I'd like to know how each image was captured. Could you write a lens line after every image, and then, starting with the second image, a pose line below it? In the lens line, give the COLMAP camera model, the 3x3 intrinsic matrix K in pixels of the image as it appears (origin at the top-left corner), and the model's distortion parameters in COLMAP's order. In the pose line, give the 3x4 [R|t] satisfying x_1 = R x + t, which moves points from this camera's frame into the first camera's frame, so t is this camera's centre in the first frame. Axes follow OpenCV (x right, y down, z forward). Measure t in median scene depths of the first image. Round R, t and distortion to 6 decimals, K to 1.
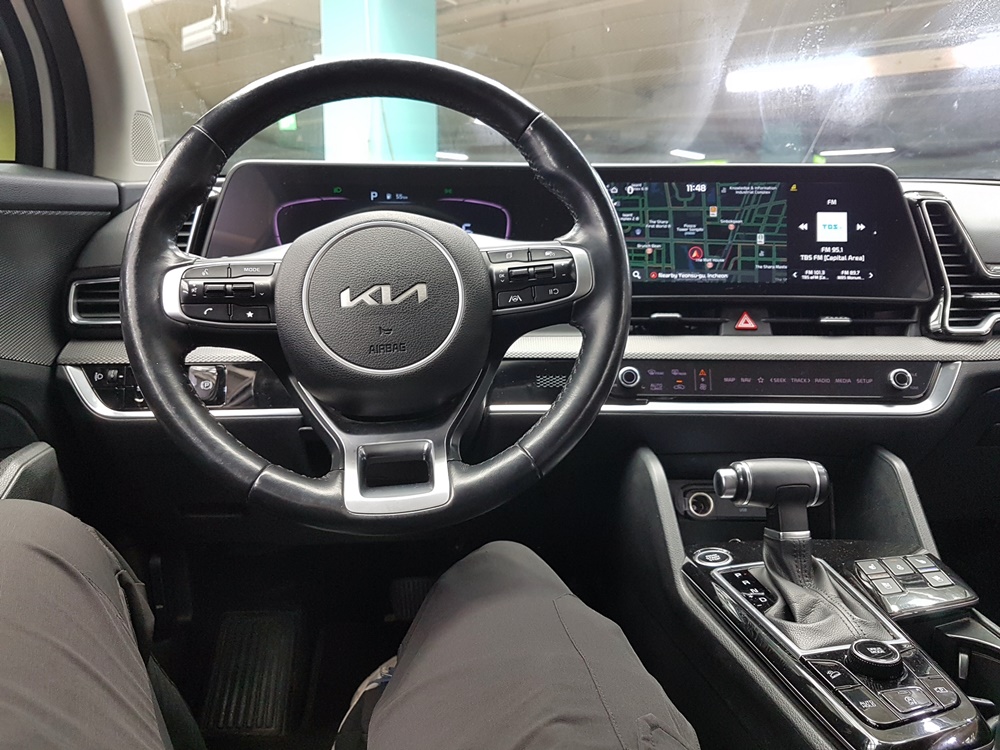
lens RADIAL K [[797.2, 0, 500.0], [0, 797.2, 375.0], [0, 0, 1]] dist [0.000150, -0.005611]
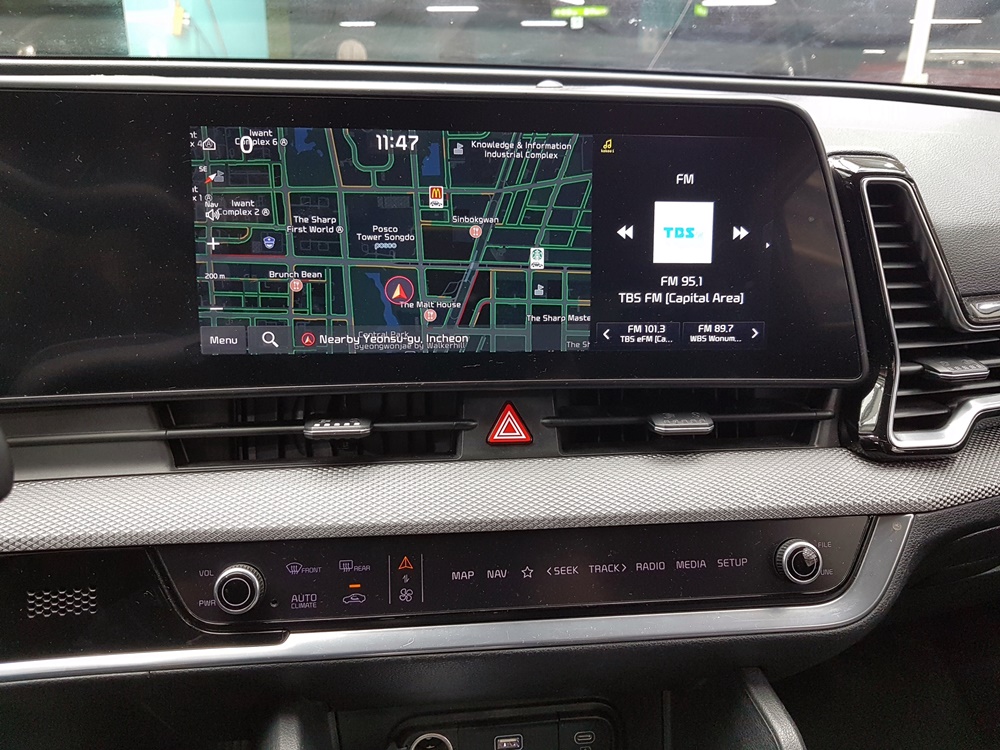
lens RADIAL K [[788.8, 0, 516.1], [0, 788.8, 372.7], [0, 0, 1]] dist [-0.004475, 0.000695]
pose [[0.986881, -0.032714, 0.158100, 0.239149], [0.003390, 0.983240, 0.182286, -0.189098], [-0.161413, -0.179359, 0.970452, 0.540196]]
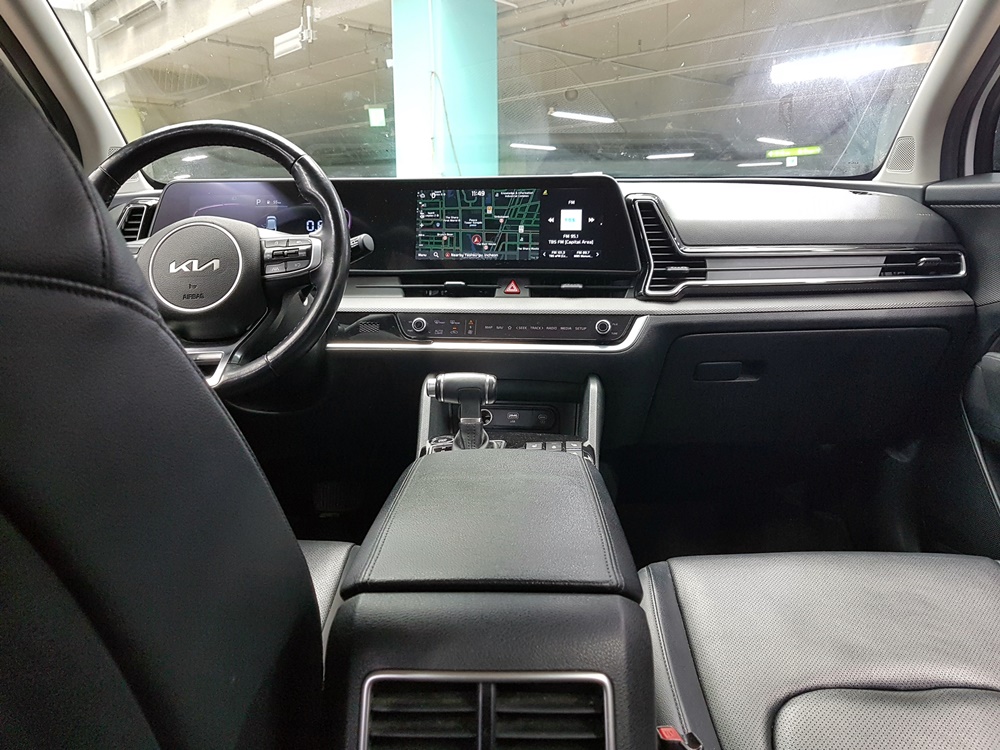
lens RADIAL K [[788.8, 0, 516.1], [0, 788.8, 372.7], [0, 0, 1]] dist [-0.004475, 0.000695]
pose [[0.993218, 0.012689, -0.115570, 0.482650], [-0.010917, 0.999813, 0.015952, 0.062385], [0.115751, -0.014583, 0.993171, -0.395714]]
